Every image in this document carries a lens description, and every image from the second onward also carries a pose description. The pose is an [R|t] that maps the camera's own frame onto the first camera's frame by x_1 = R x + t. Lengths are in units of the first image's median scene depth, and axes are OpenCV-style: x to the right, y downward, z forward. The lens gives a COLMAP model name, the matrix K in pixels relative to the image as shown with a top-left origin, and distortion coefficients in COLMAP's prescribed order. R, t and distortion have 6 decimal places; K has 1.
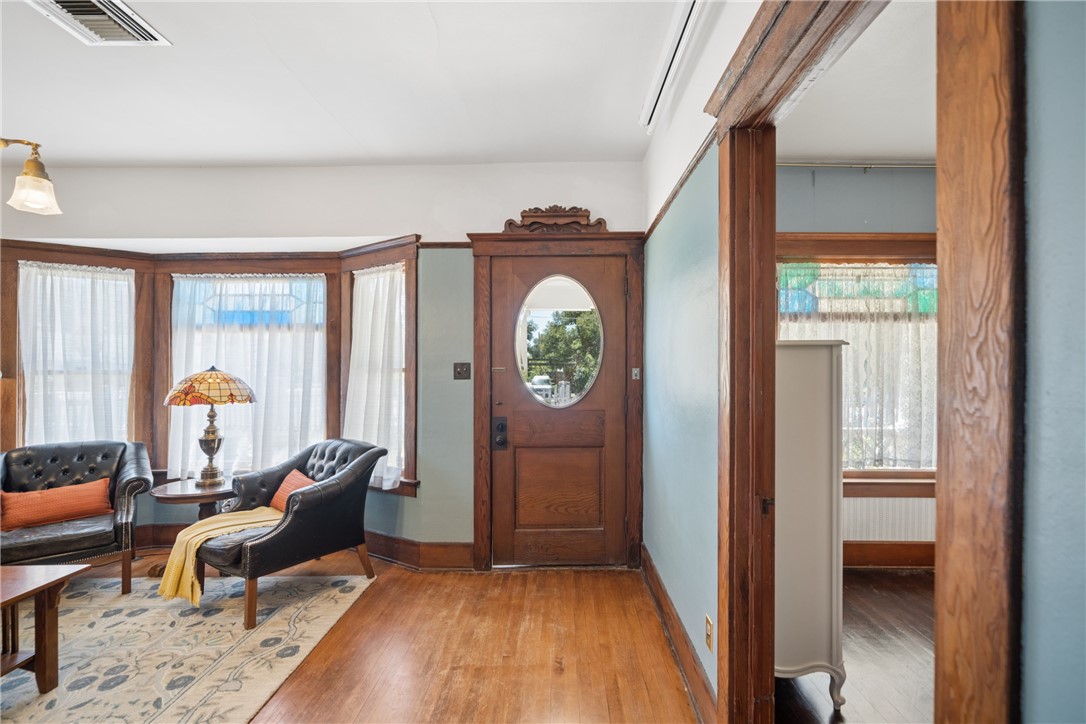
lens RADIAL K [[471.2, 0, 560.2], [0, 471.2, 366.5], [0, 0, 1]] dist [-0.003132, 0.001209]
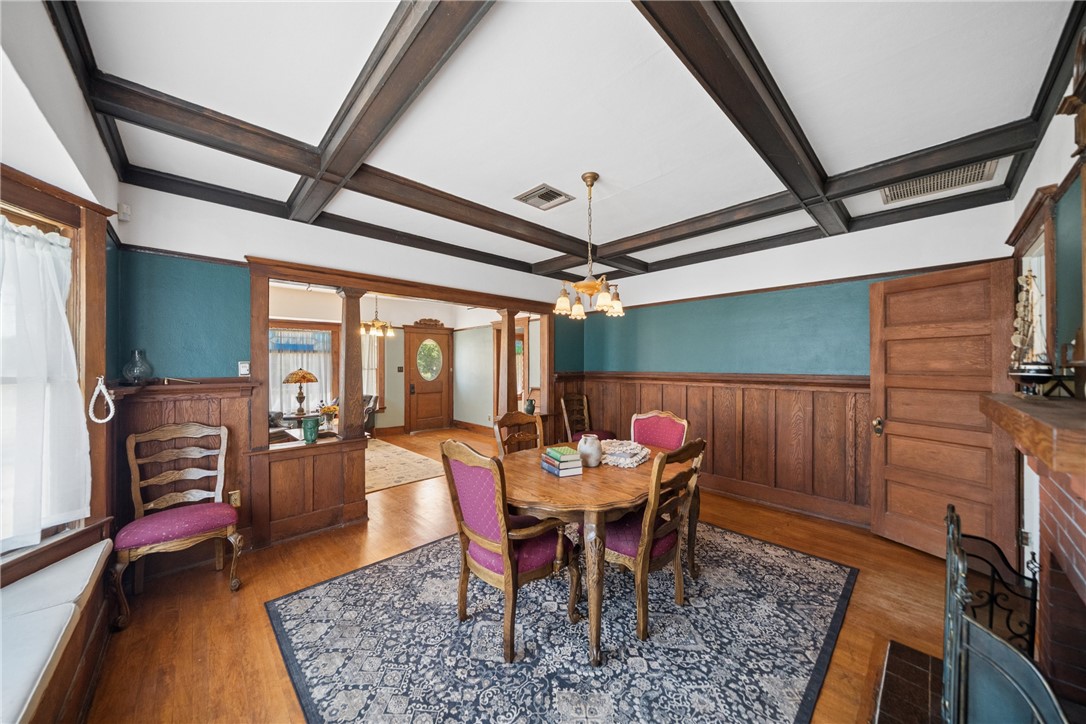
lens RADIAL K [[371.7, 0, 538.0], [0, 371.7, 372.2], [0, 0, 1]] dist [-0.005133, -0.000520]
pose [[0.732744, -0.011128, 0.680414, -1.188815], [-0.001149, 0.999845, 0.017589, -0.015719], [-0.680504, -0.013670, 0.732617, -1.362232]]
